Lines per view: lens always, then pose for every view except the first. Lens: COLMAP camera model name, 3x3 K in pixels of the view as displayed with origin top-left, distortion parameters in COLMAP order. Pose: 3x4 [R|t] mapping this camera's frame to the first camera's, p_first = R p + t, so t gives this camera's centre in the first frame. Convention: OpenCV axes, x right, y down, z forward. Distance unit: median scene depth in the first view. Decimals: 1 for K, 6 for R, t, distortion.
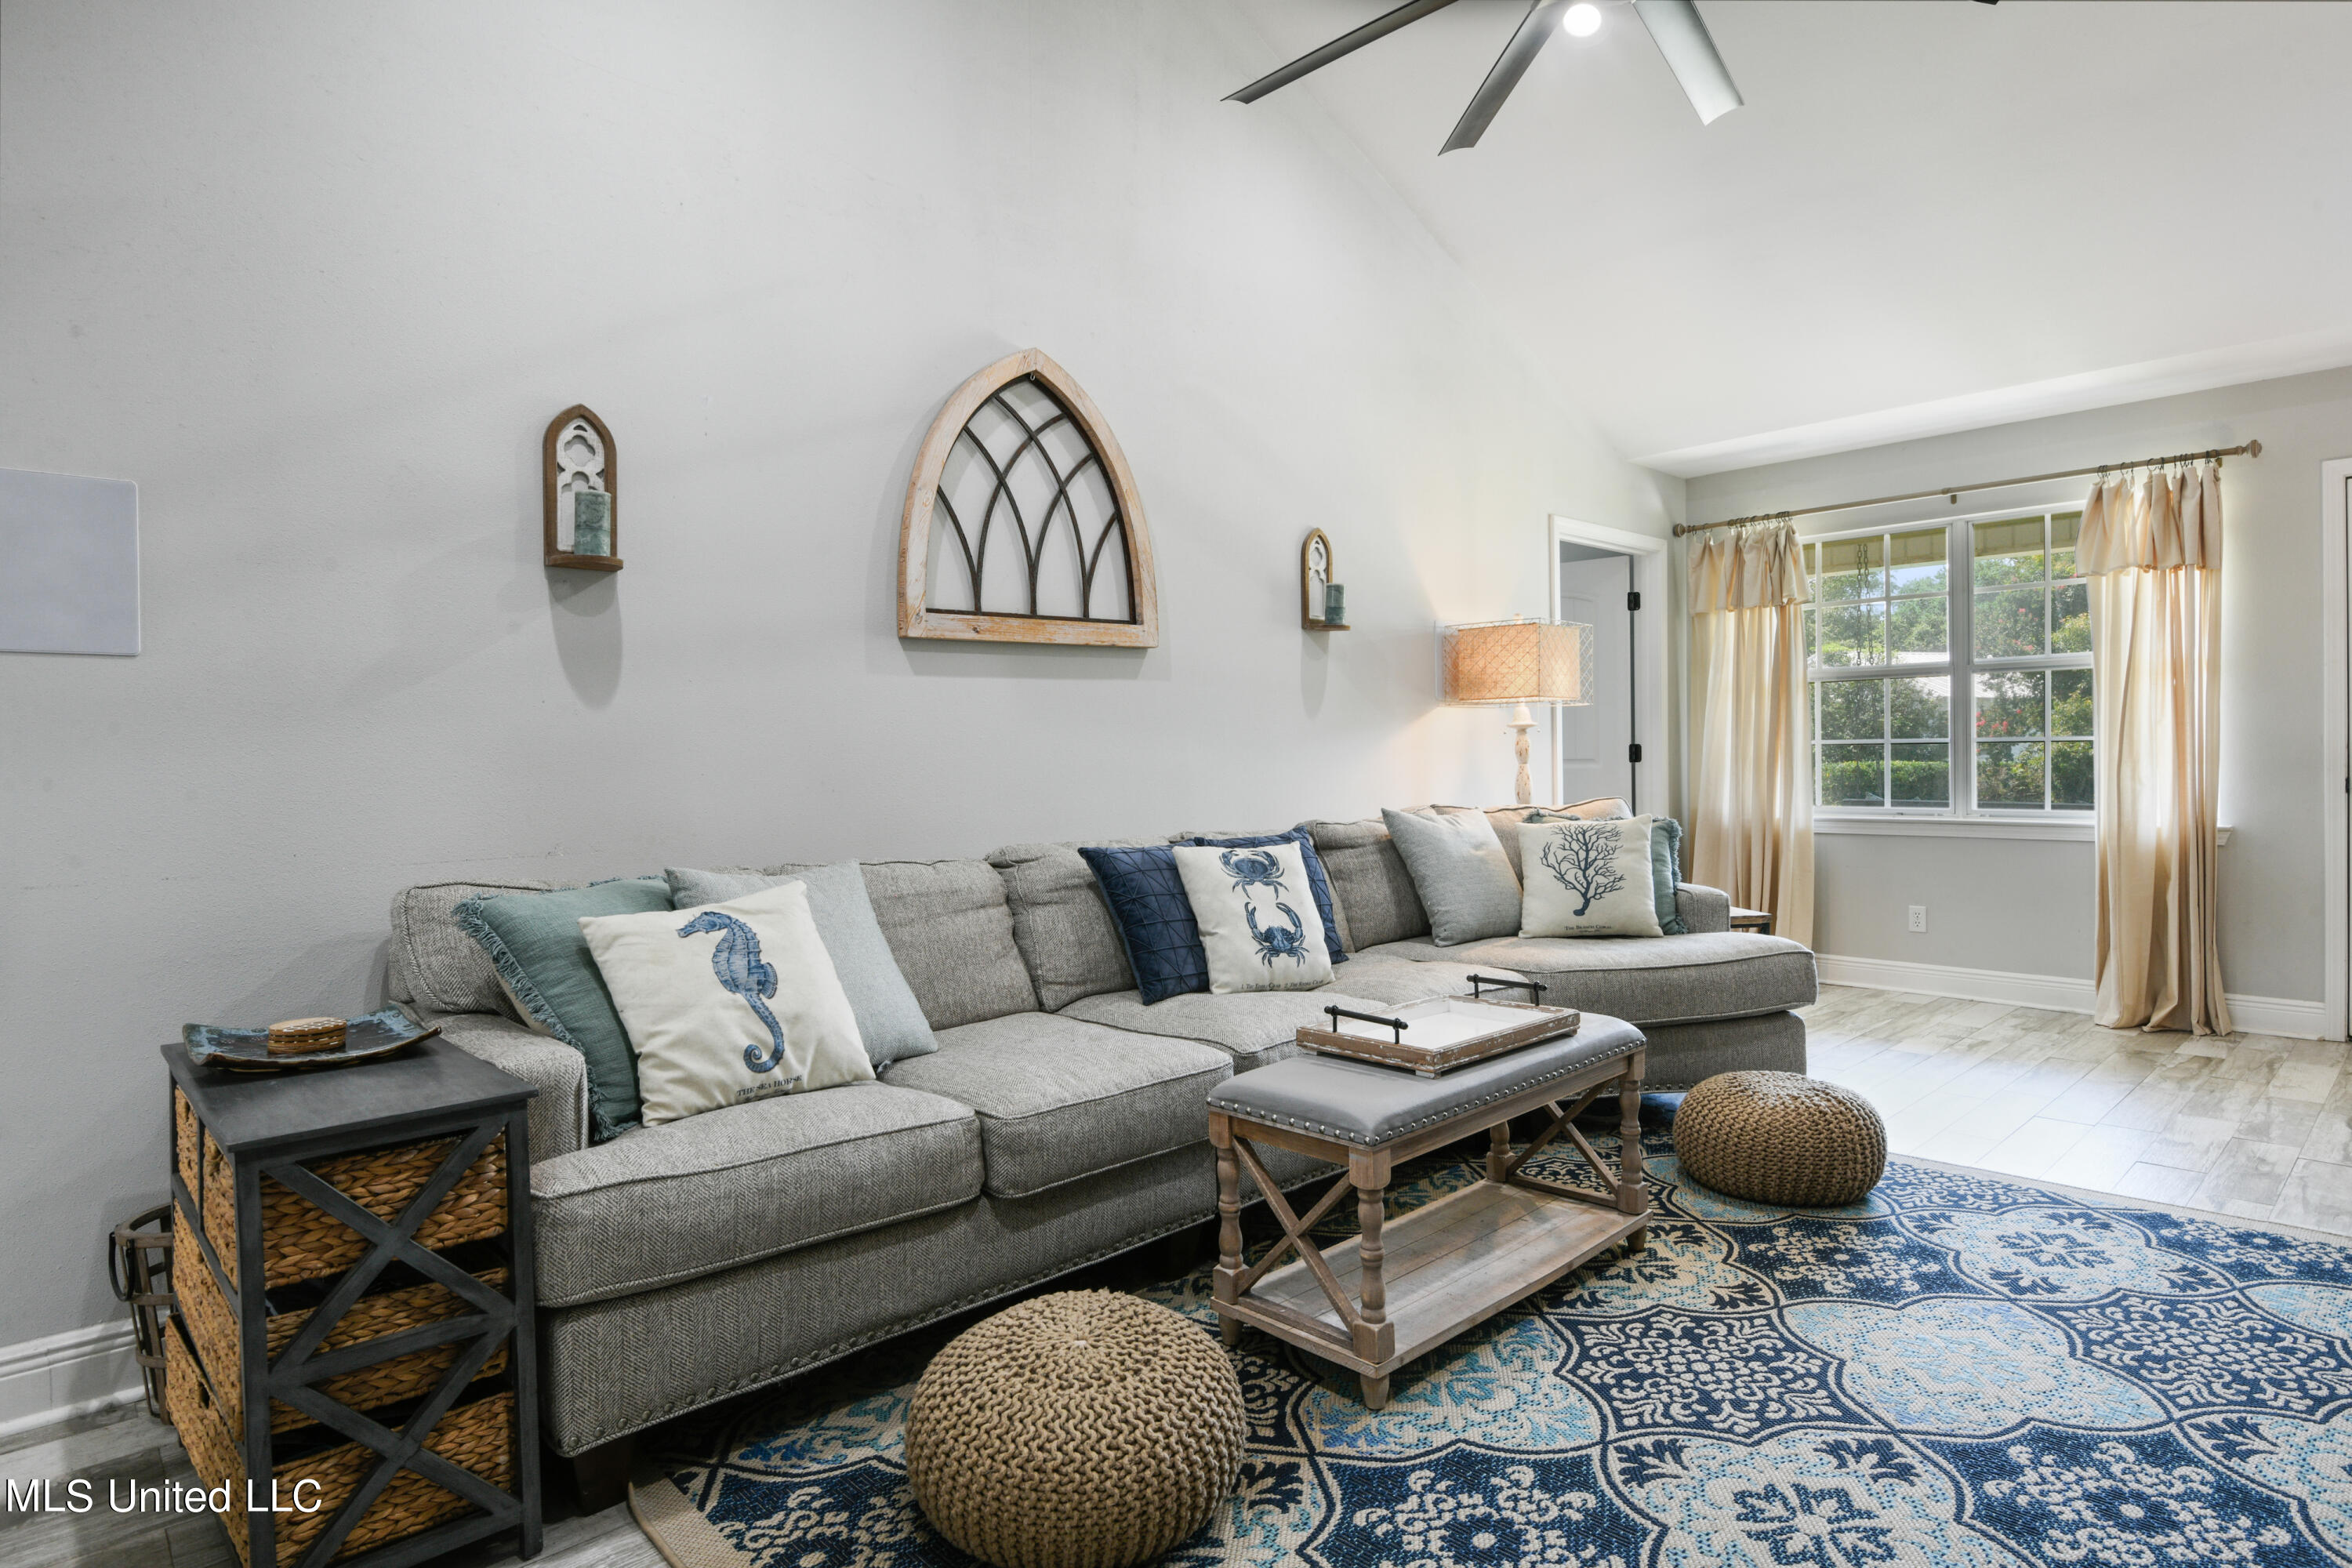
lens RADIAL K [[1276.3, 0, 1174.2], [0, 1276.3, 797.6], [0, 0, 1]] dist [-0.020952, 0.001683]
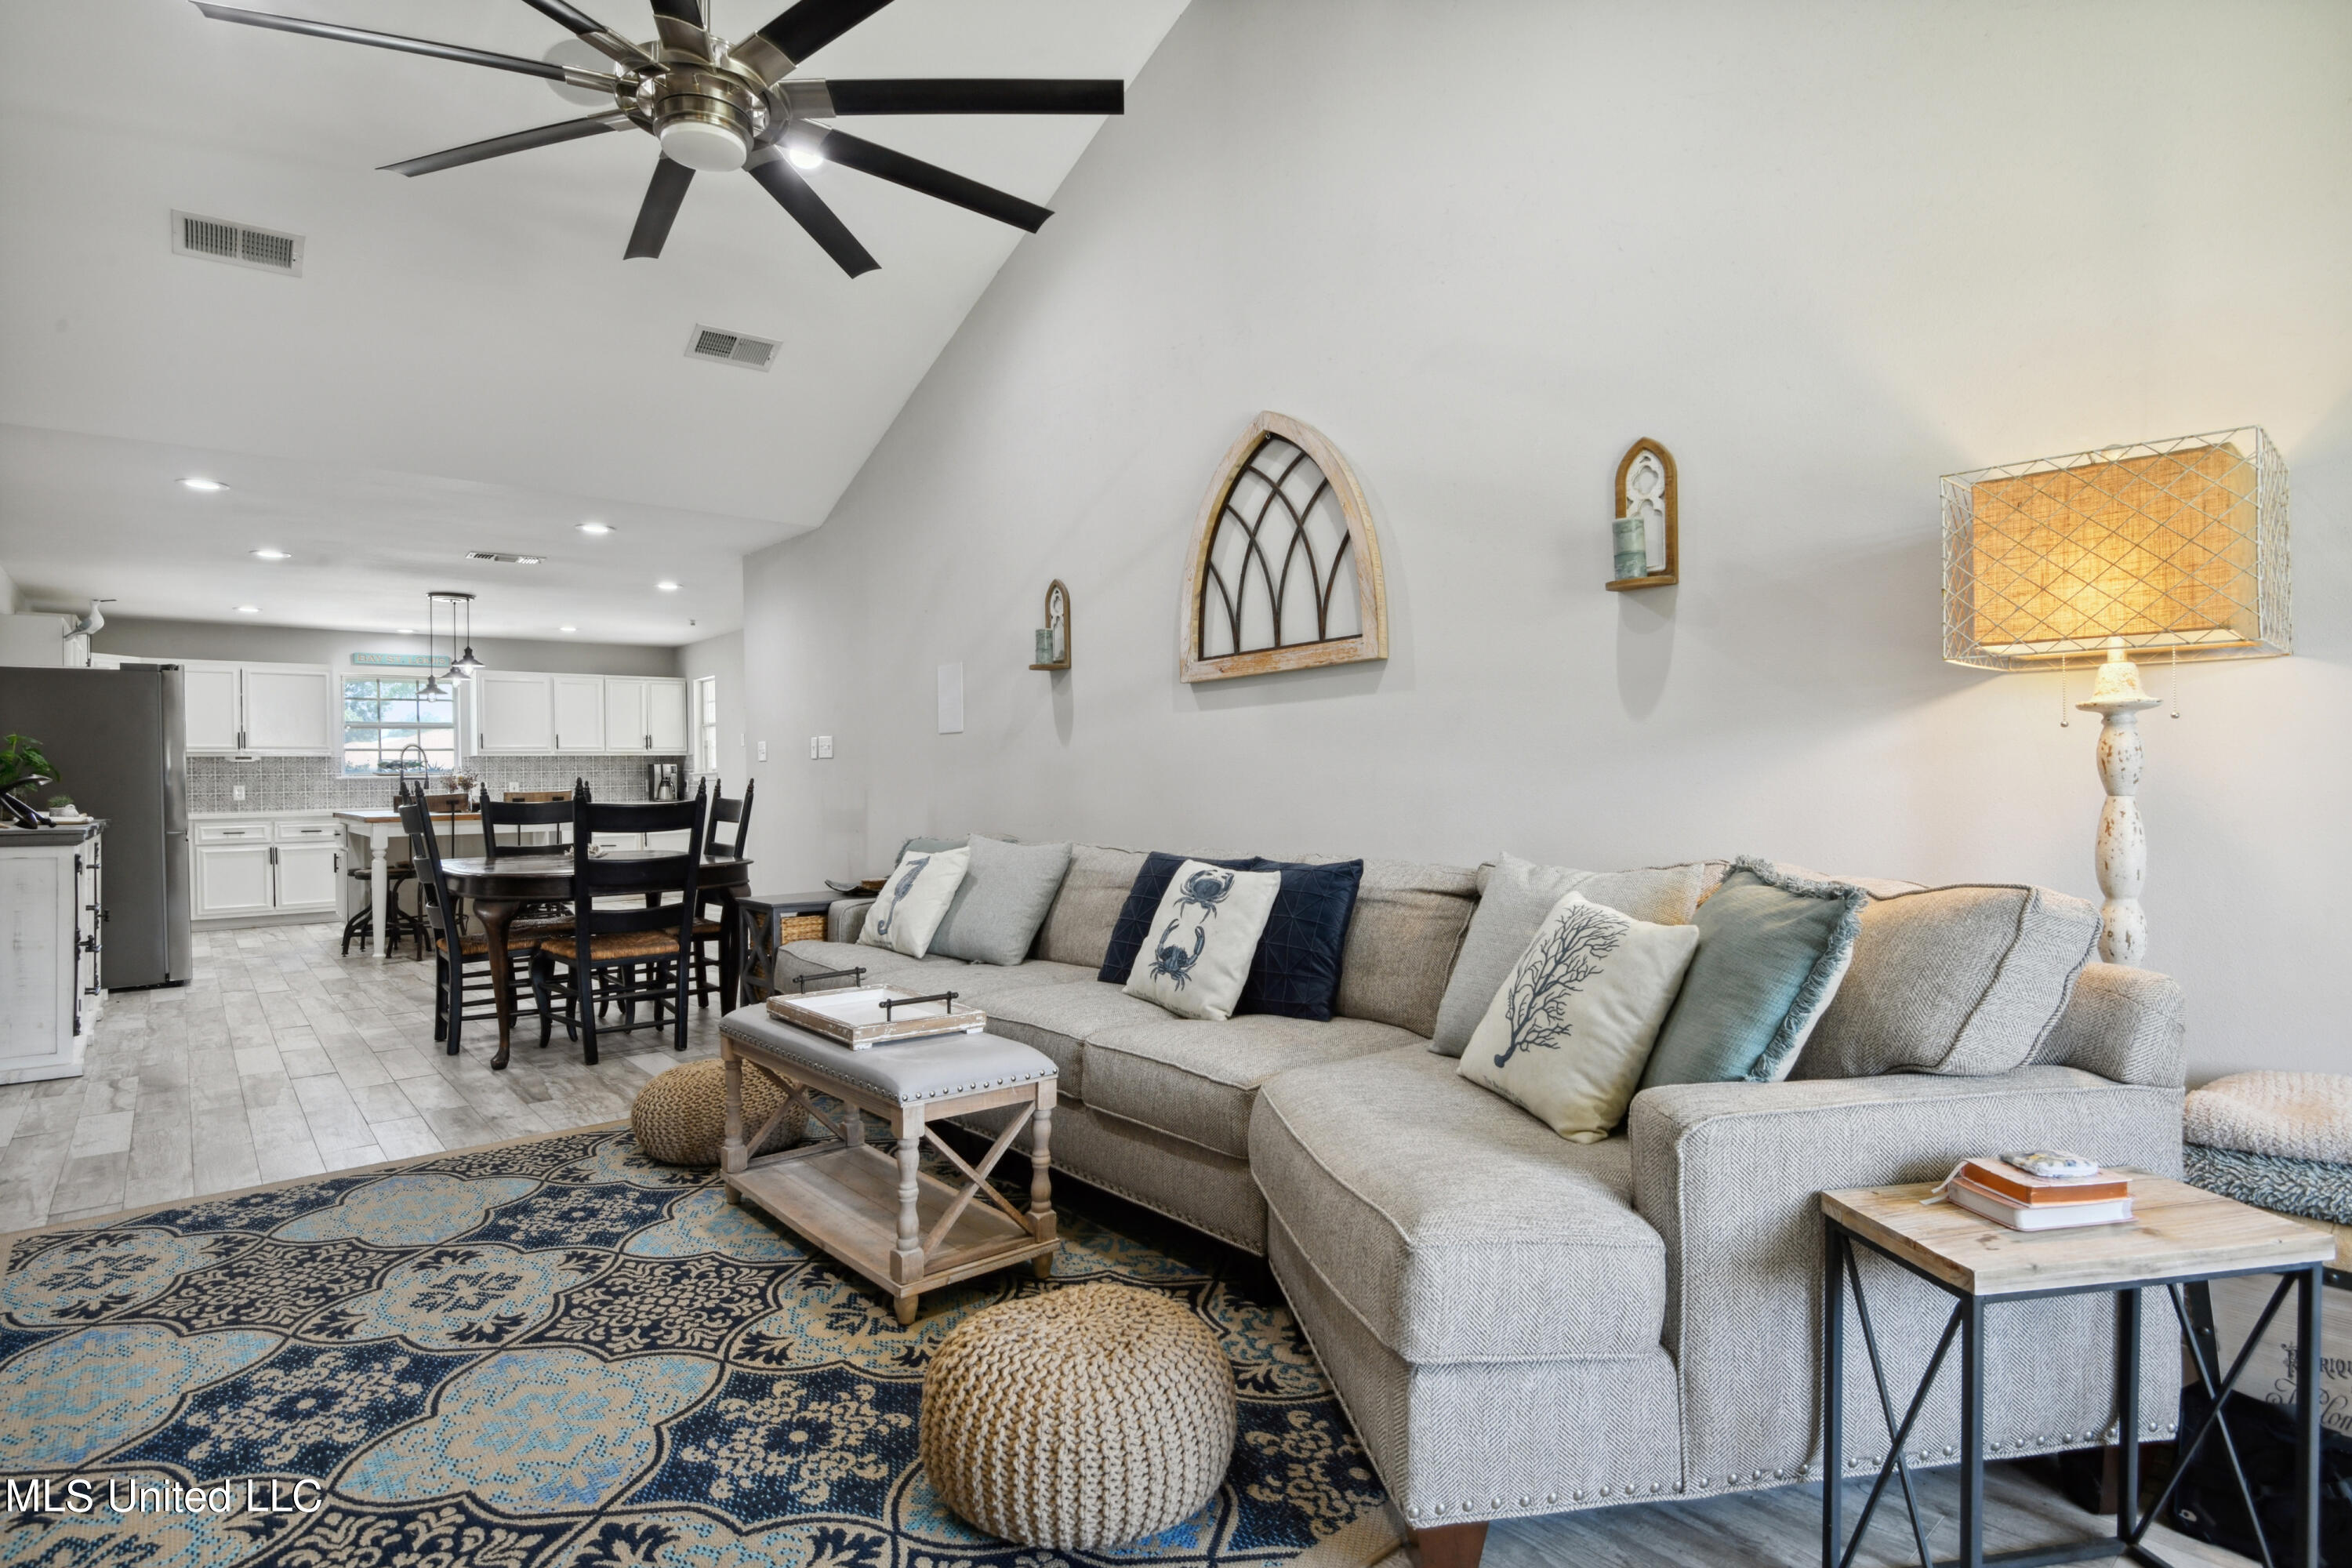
lens RADIAL K [[1215.1, 0, 1173.9], [0, 1215.1, 770.4], [0, 0, 1]] dist [0.014298, -0.000346]
pose [[-0.069154, 0.022115, -0.997361, 1.376790], [-0.005460, 0.999731, 0.022546, -0.082515], [0.997591, 0.007004, -0.069015, 1.394207]]
